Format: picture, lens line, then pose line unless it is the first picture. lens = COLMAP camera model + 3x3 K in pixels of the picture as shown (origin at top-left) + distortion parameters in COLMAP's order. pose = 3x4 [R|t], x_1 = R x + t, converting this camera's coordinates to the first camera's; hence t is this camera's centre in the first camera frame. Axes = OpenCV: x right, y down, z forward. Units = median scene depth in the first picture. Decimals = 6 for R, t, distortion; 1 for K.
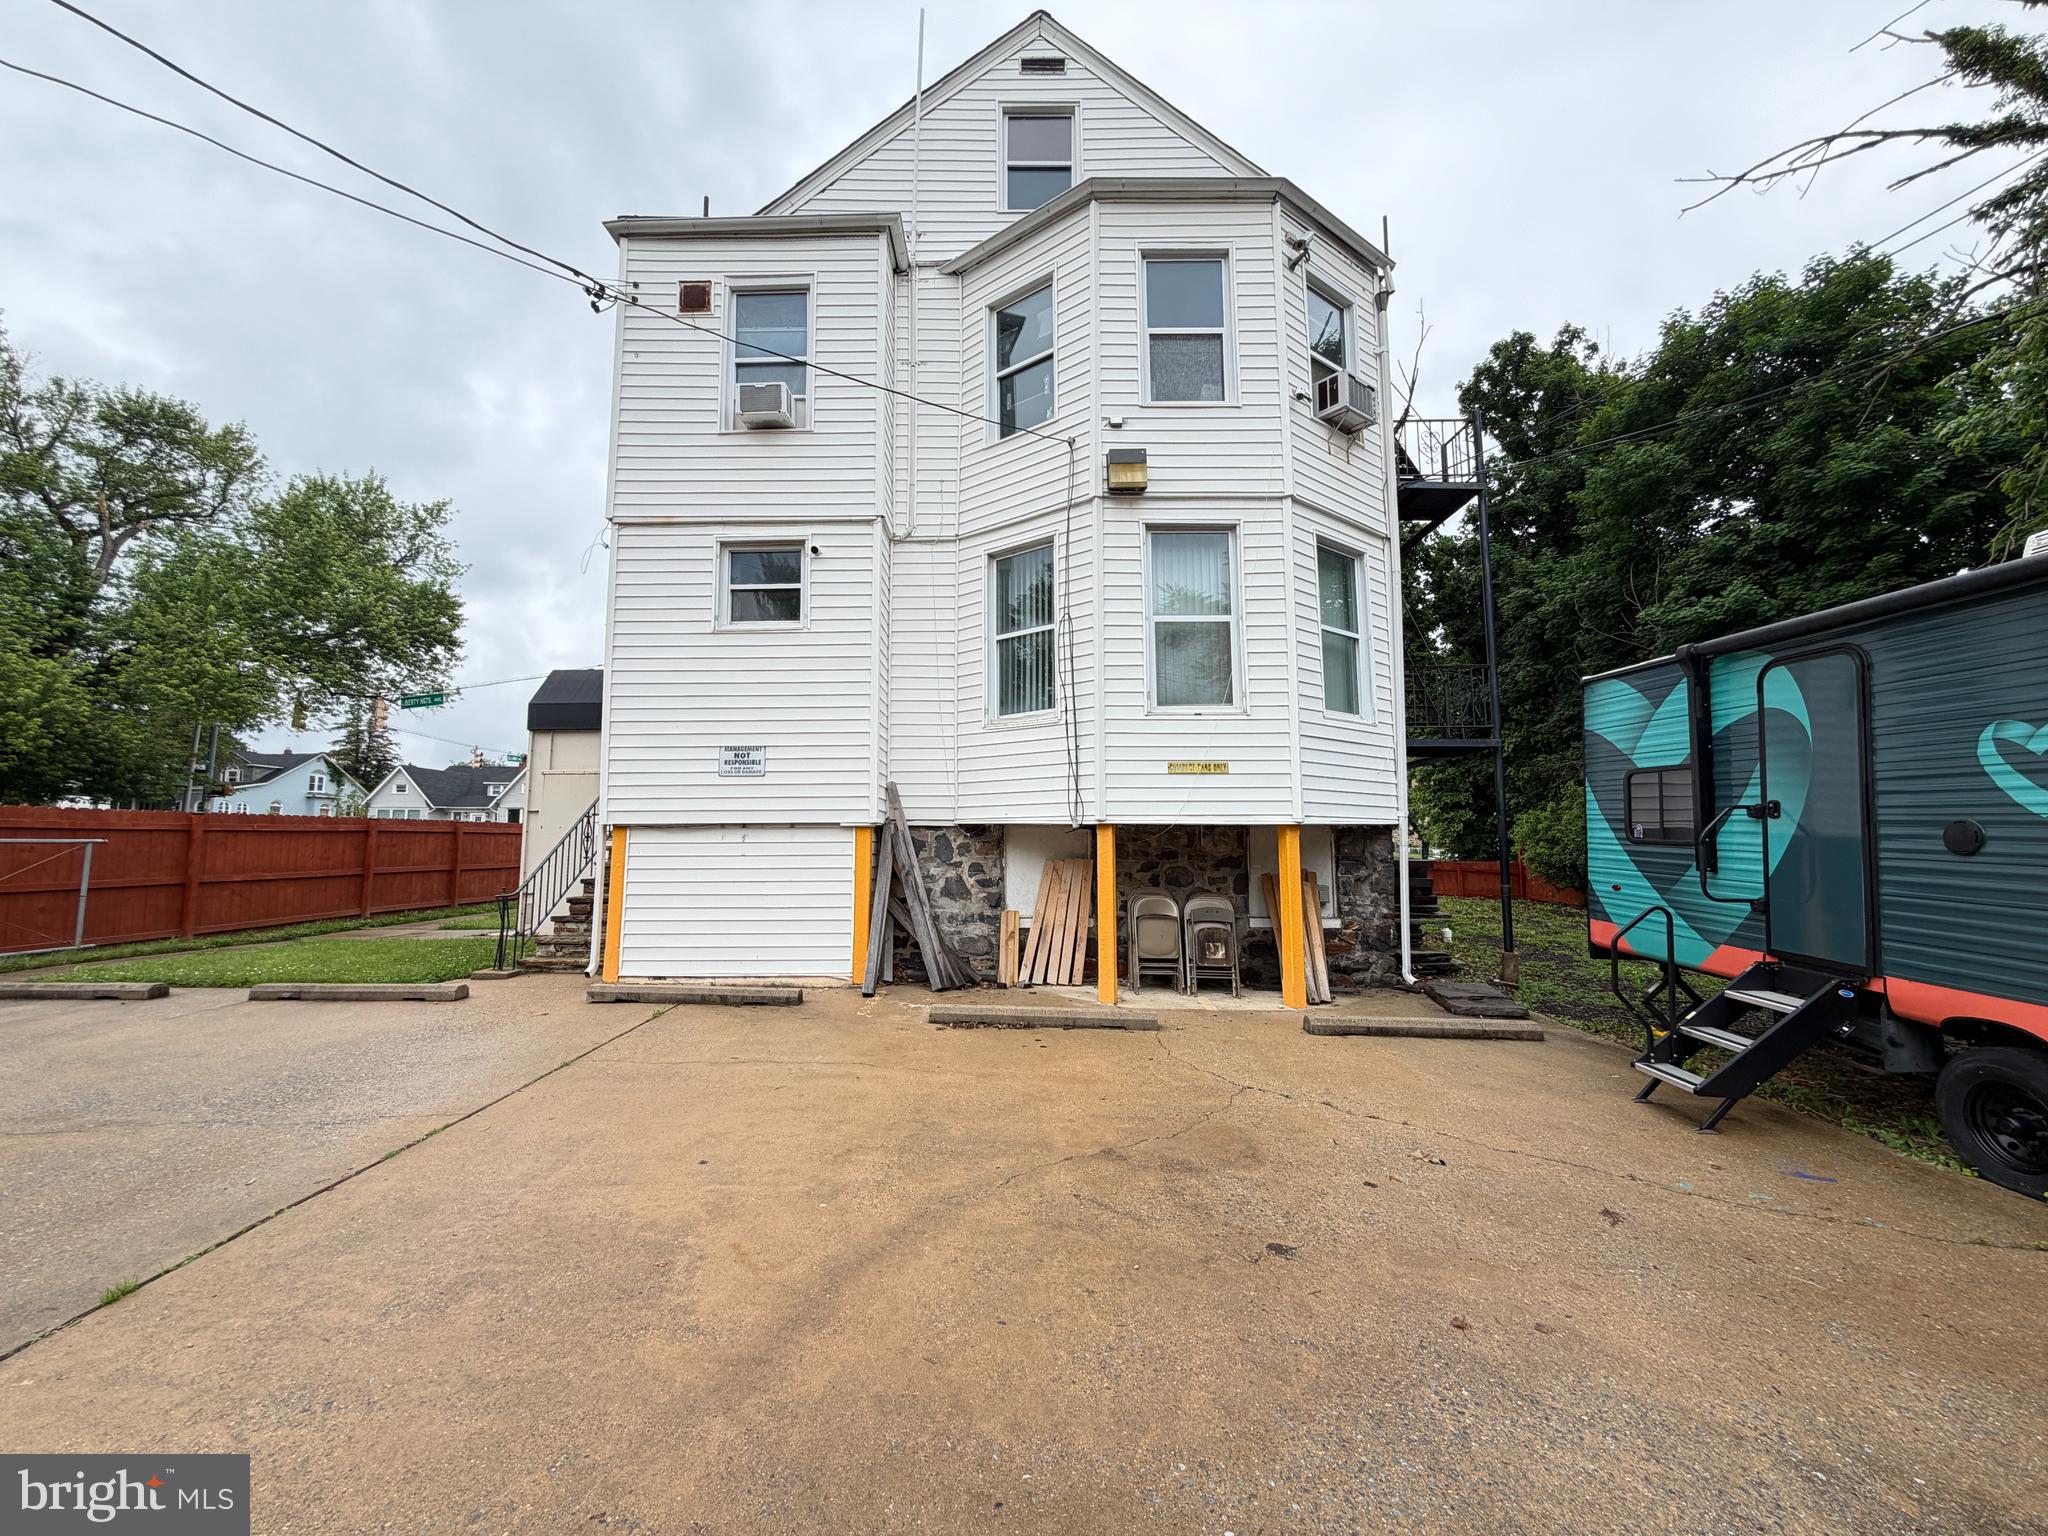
lens RADIAL K [[817.7, 0, 1014.9], [0, 817.7, 769.6], [0, 0, 1]] dist [0.001633, -0.000229]
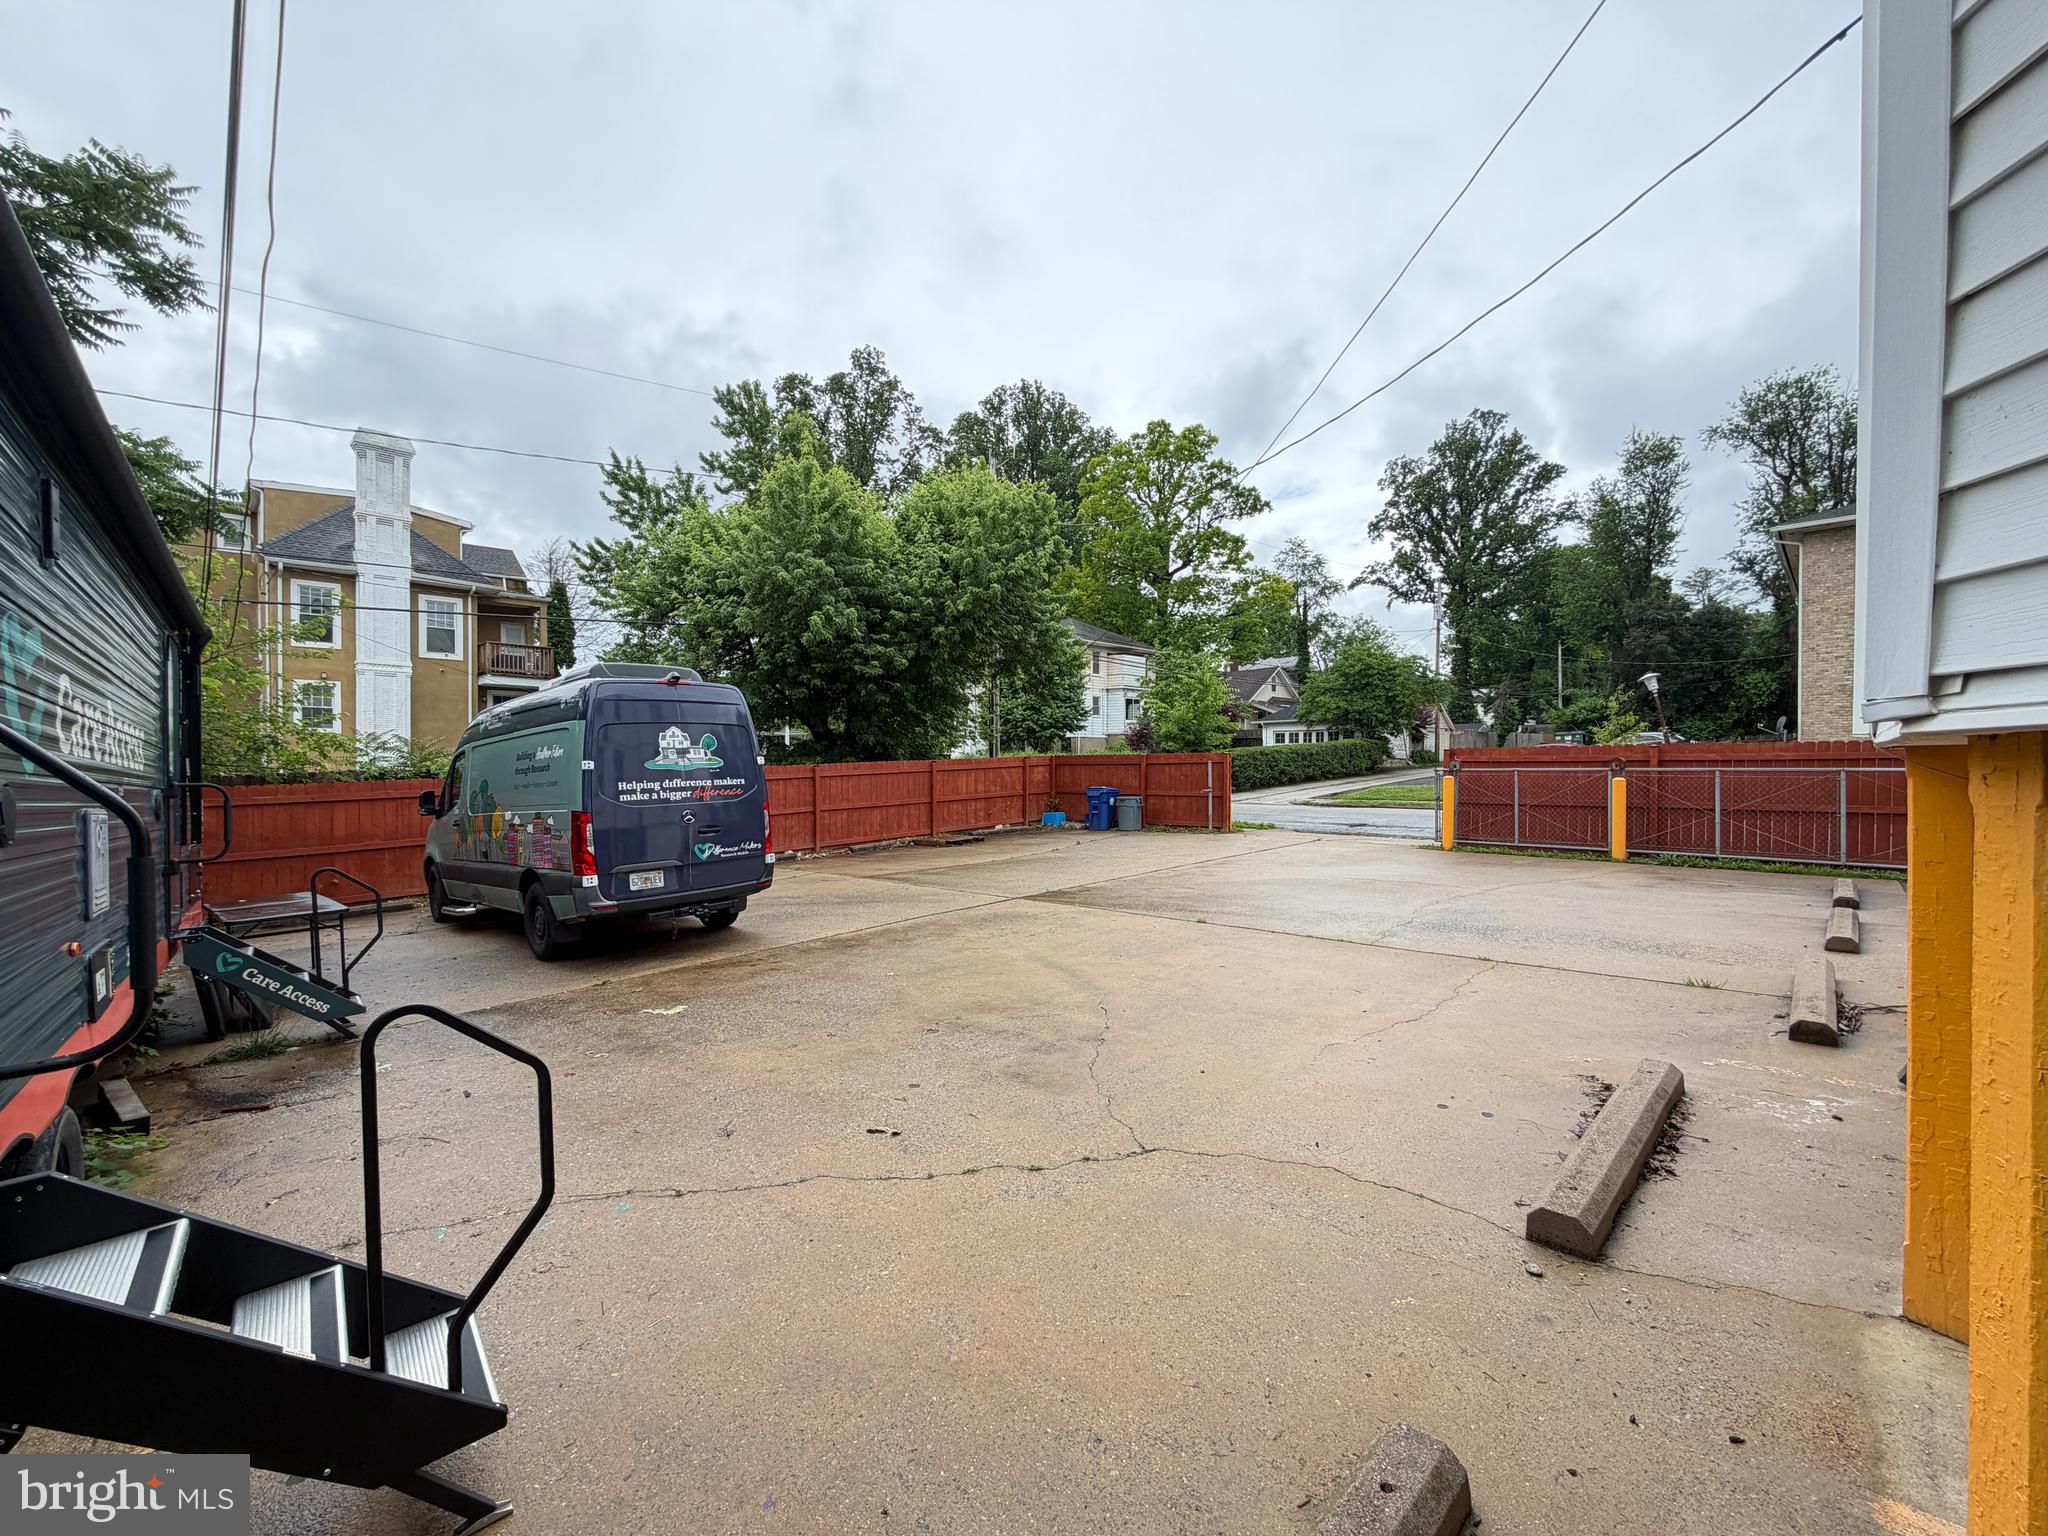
lens RADIAL K [[817.7, 0, 1014.9], [0, 817.7, 769.6], [0, 0, 1]] dist [0.001633, -0.000229]
pose [[-0.710831, 0.006854, -0.703330, 1.186660], [0.067658, 0.995982, -0.058674, 0.144714], [0.700102, -0.089293, -0.708438, 2.031760]]
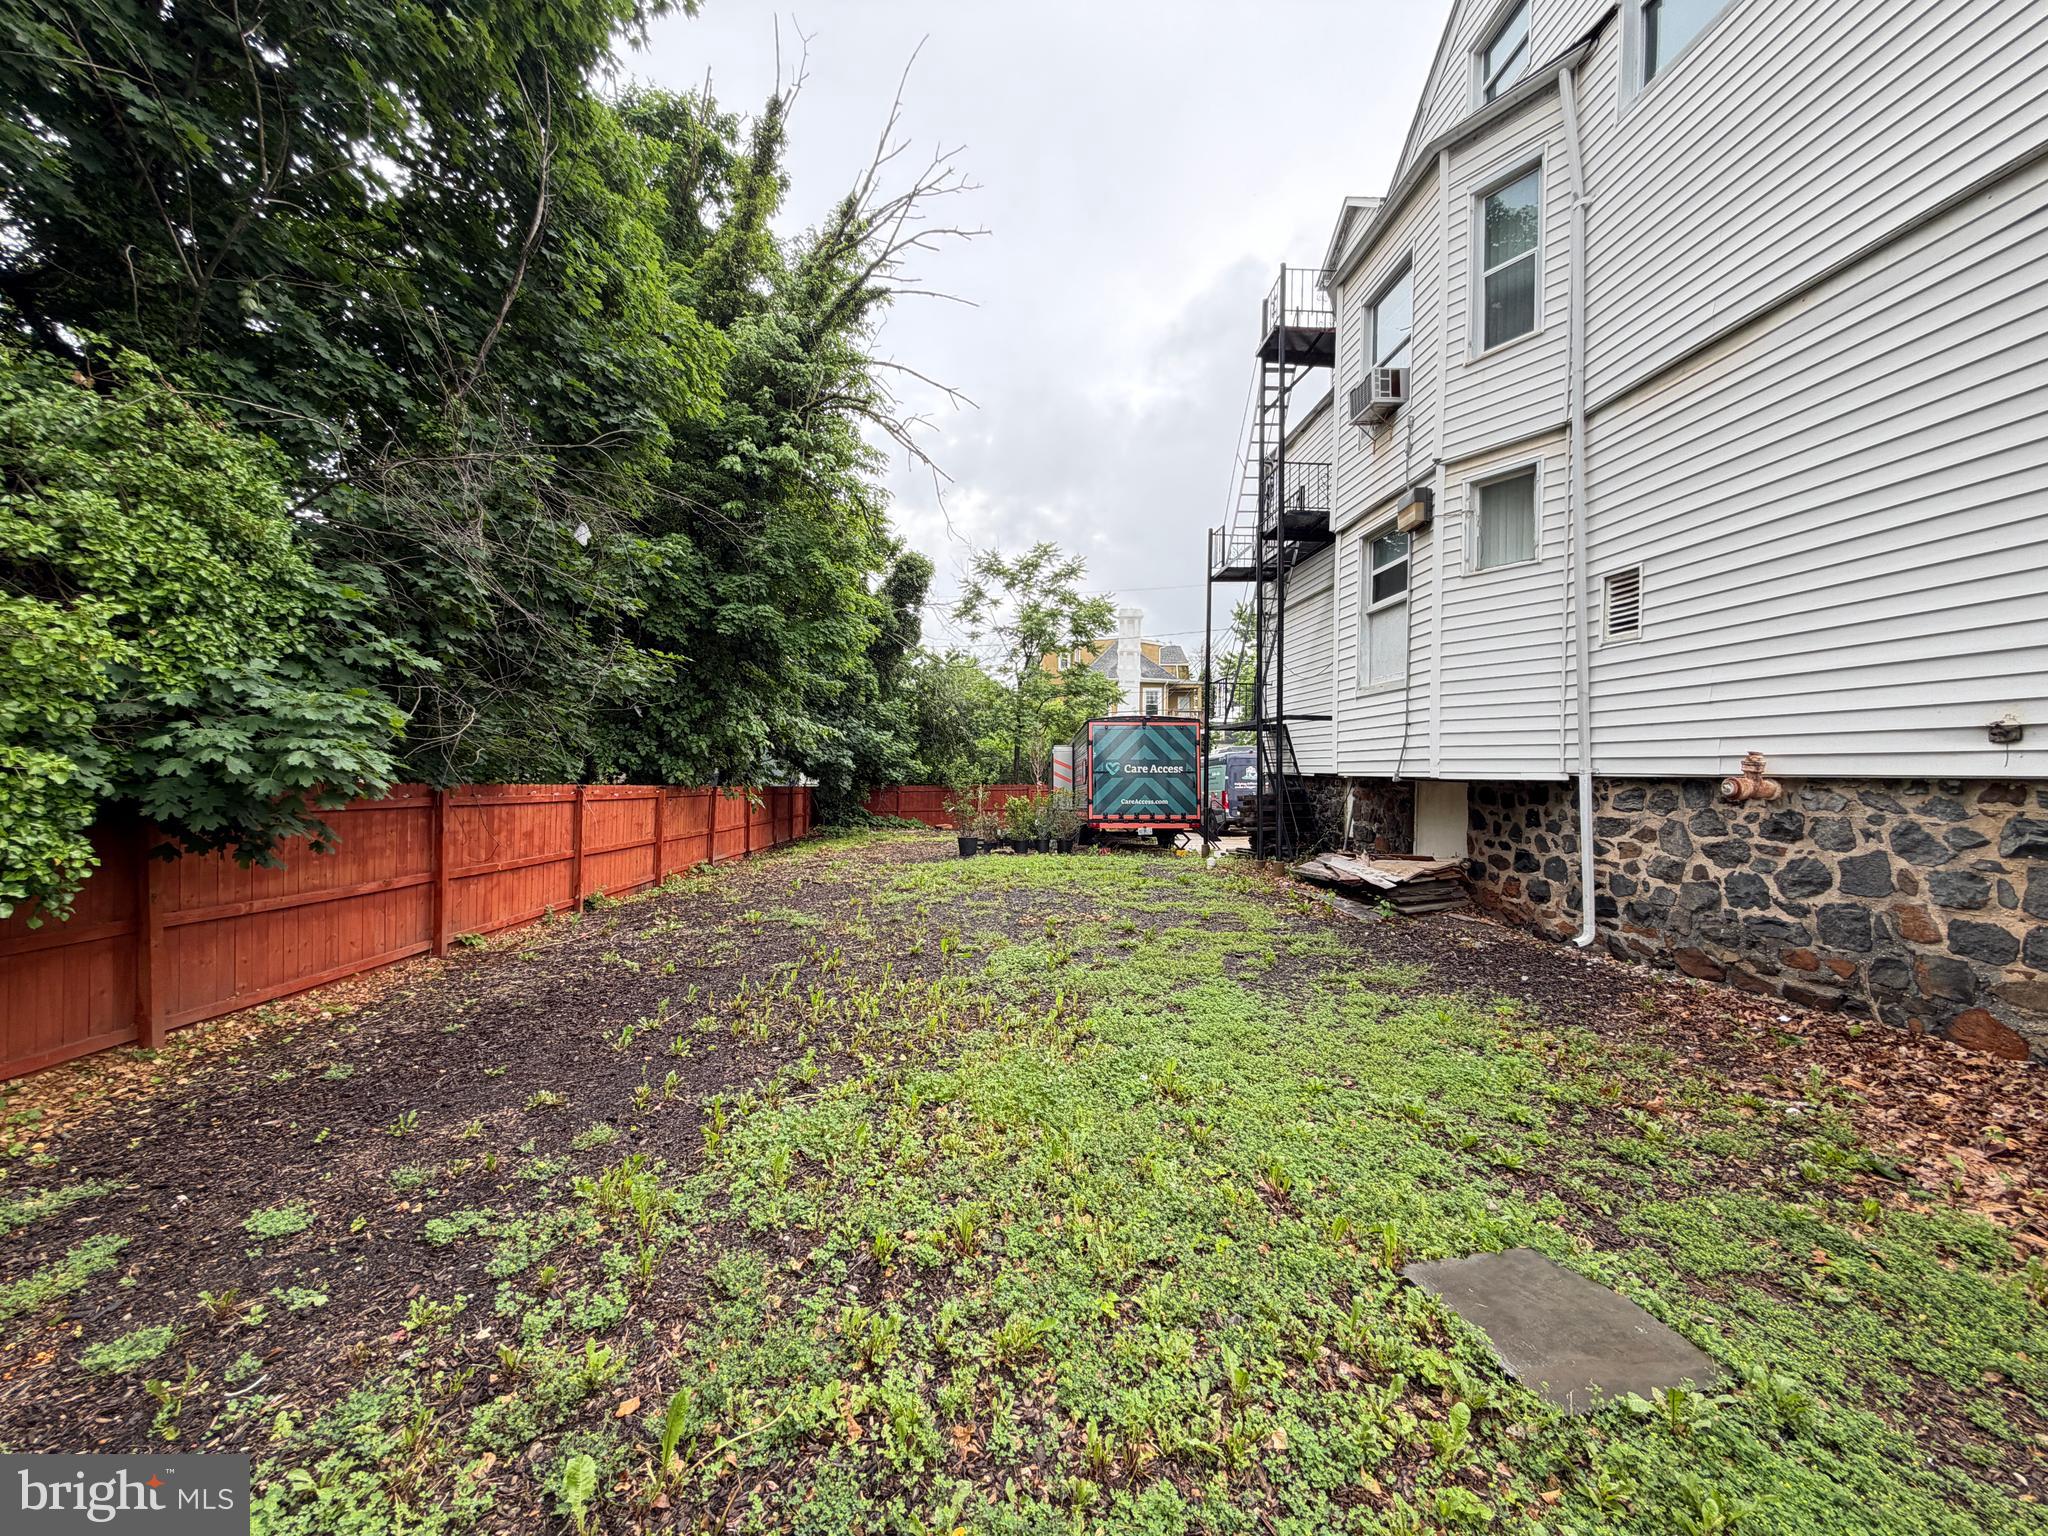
lens RADIAL K [[817.7, 0, 1014.9], [0, 817.7, 769.6], [0, 0, 1]] dist [0.001633, -0.000229]
pose [[-0.998151, -0.008775, -0.060149, 2.758877], [-0.003005, 0.995438, -0.095364, 0.548246], [0.060712, -0.095007, -0.993624, 6.750408]]
